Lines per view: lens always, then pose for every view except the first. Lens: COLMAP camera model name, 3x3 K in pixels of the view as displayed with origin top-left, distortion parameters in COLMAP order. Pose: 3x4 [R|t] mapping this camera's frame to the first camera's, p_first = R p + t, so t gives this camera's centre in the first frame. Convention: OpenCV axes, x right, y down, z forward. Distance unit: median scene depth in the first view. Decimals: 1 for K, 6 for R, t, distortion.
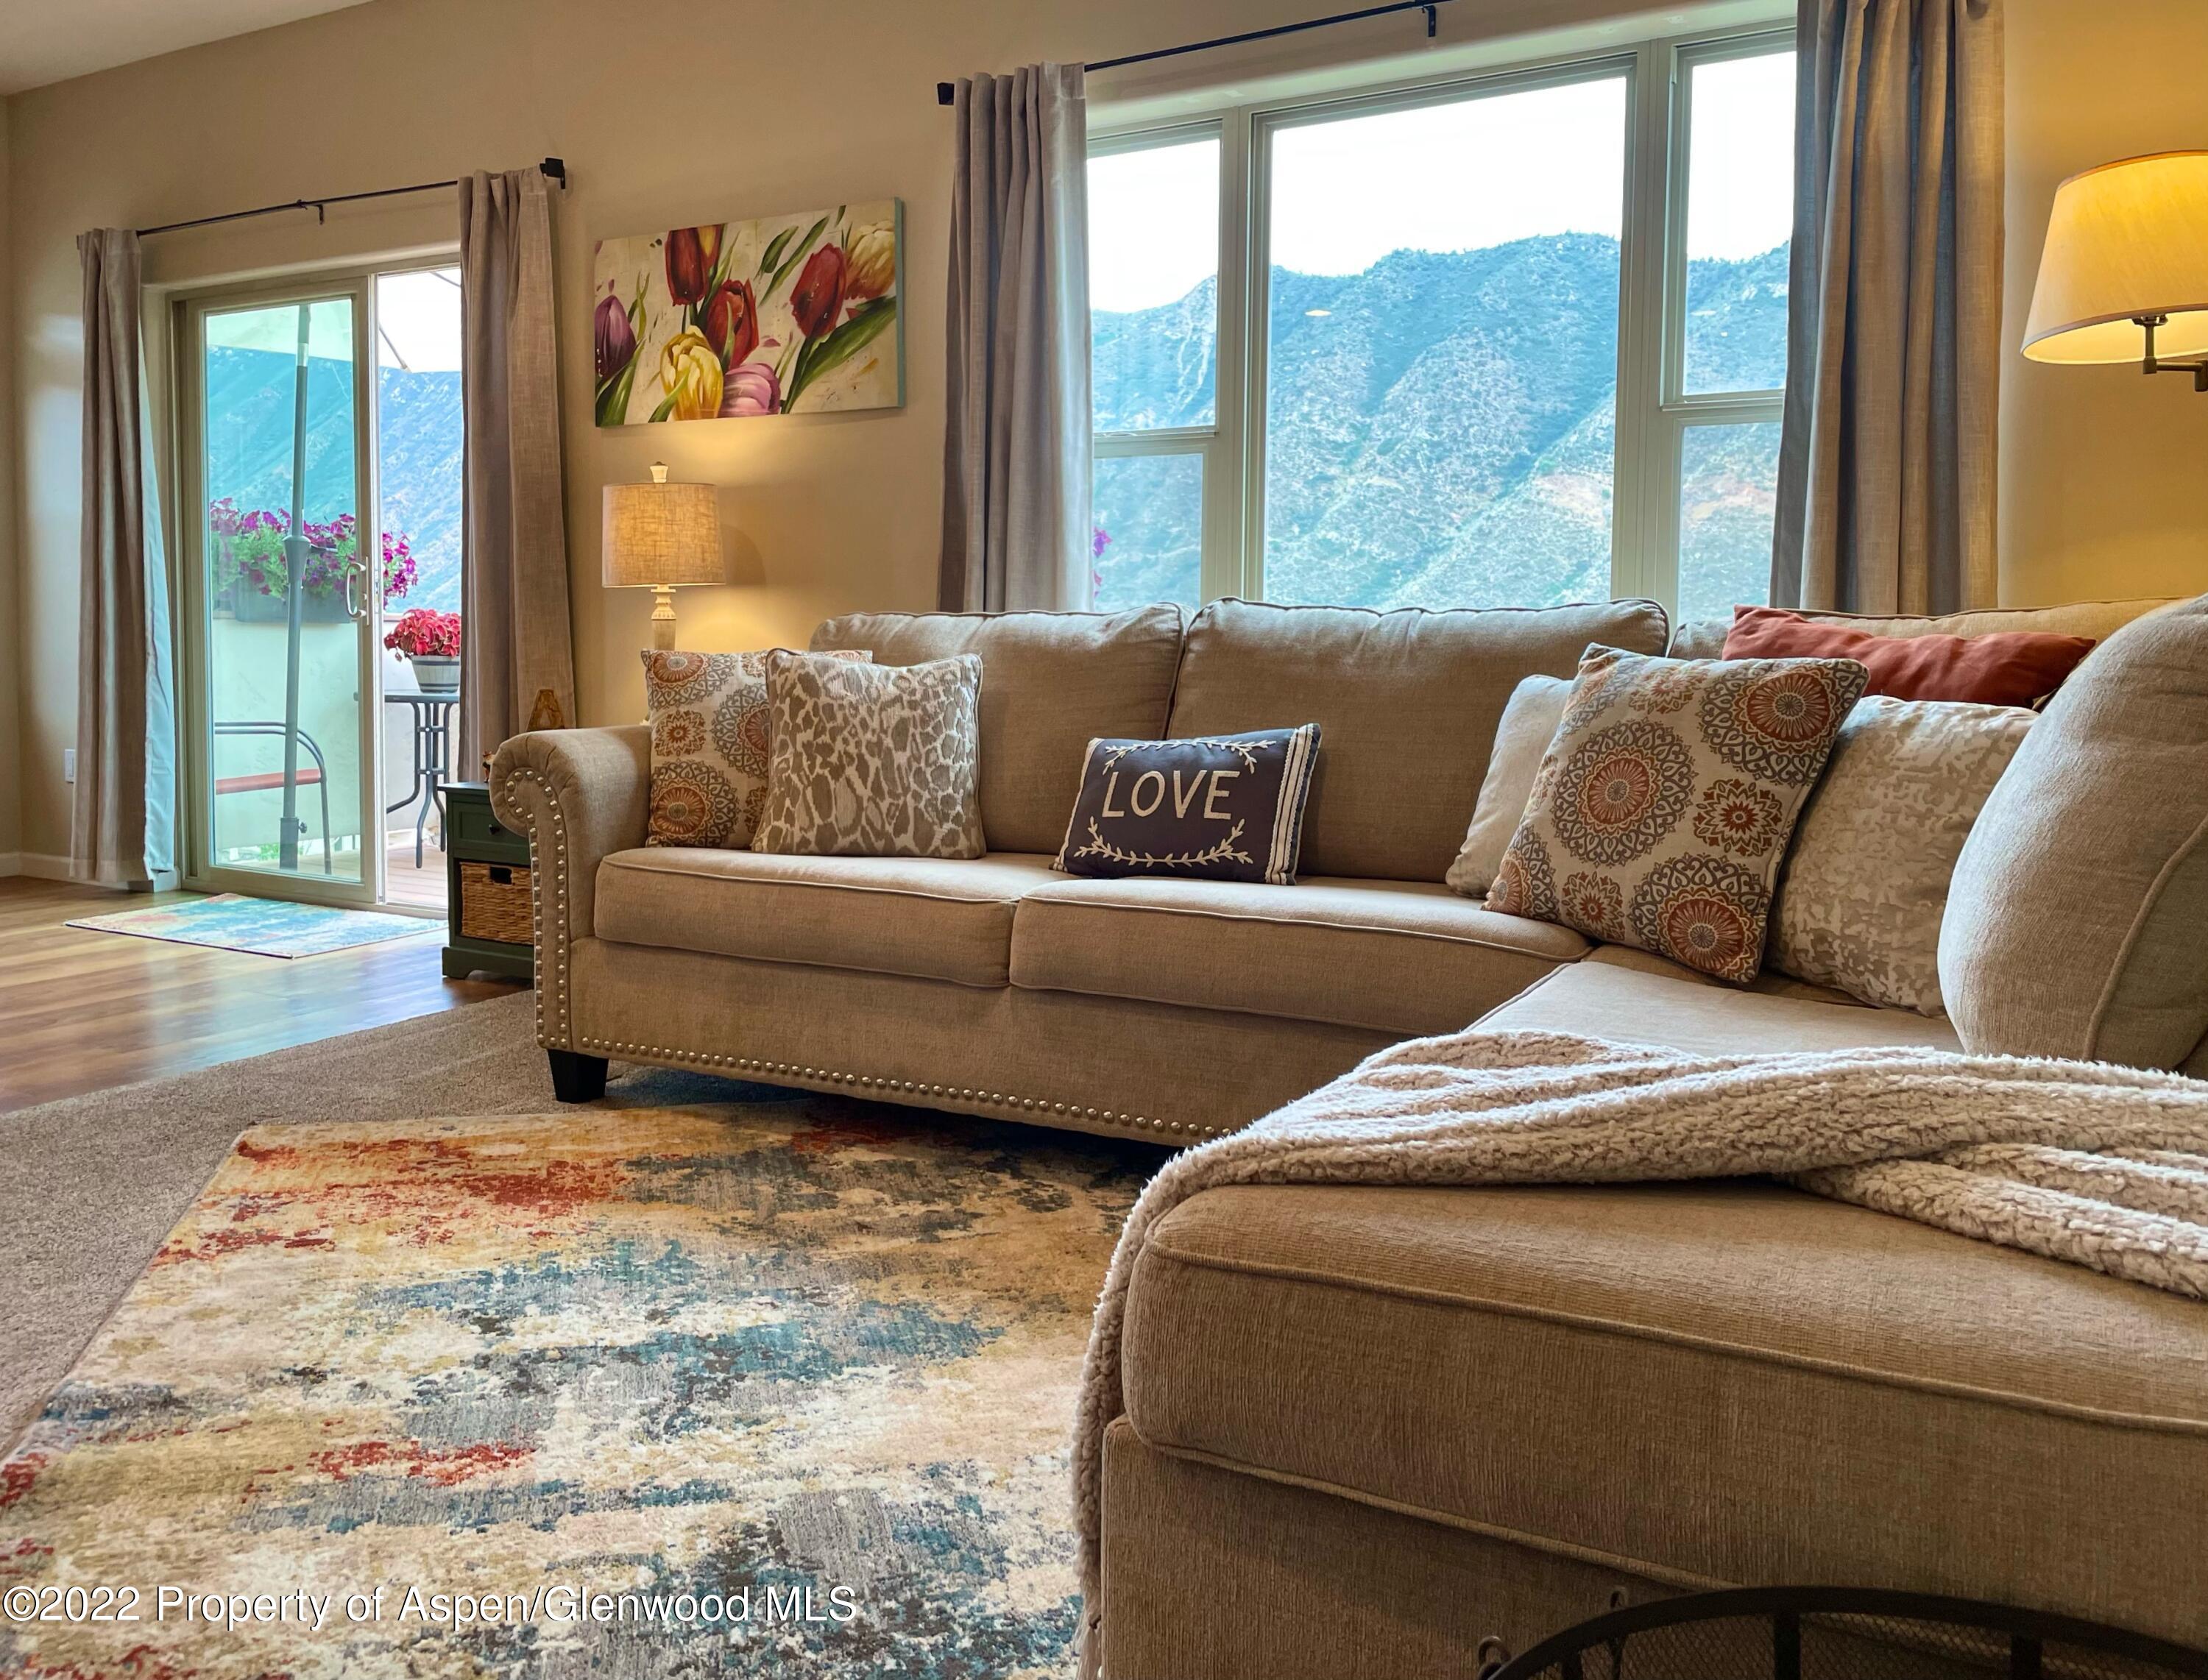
lens RADIAL K [[1782.8, 0, 1050.5], [0, 1782.8, 701.5], [0, 0, 1]] dist [0.095364, -0.196333]
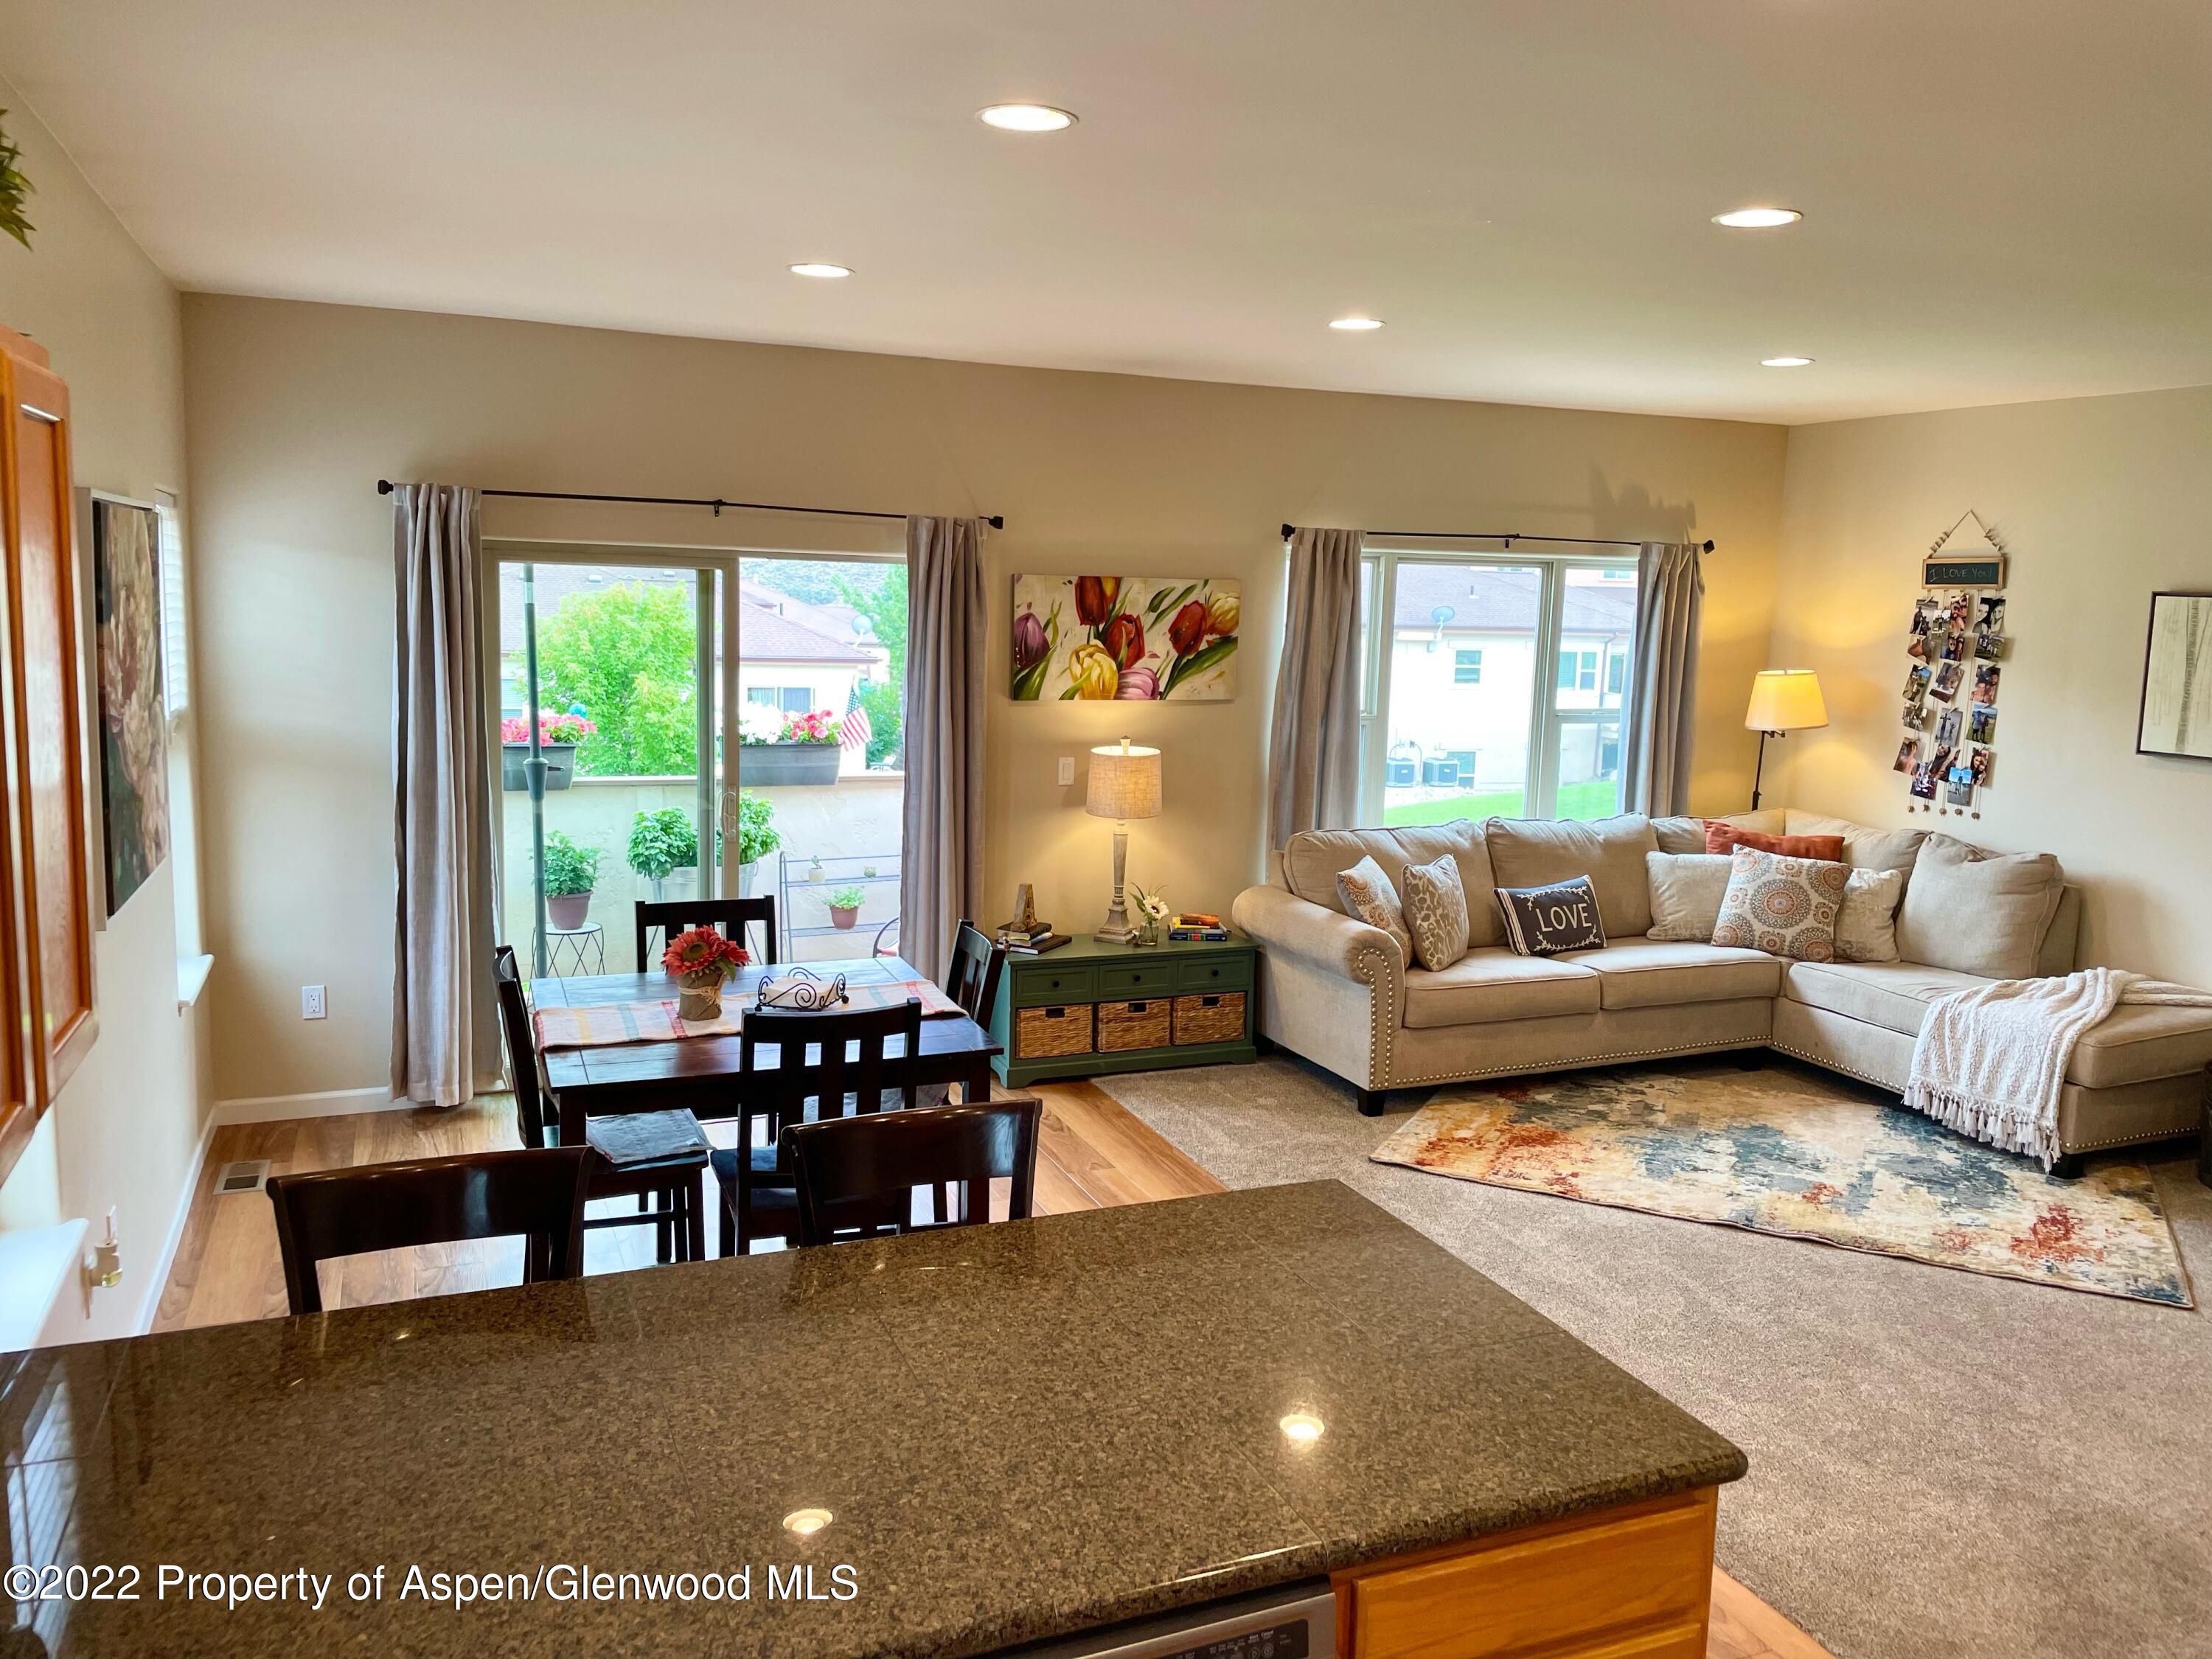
lens RADIAL K [[1677.8, 0, 1123.3], [0, 1677.8, 796.1], [0, 0, 1]] dist [0.091999, -0.123854]
pose [[0.602814, -0.088194, 0.792992, -1.385904], [0.005887, 0.994337, 0.106112, -0.235778], [-0.797860, -0.059297, 0.599920, 0.108072]]
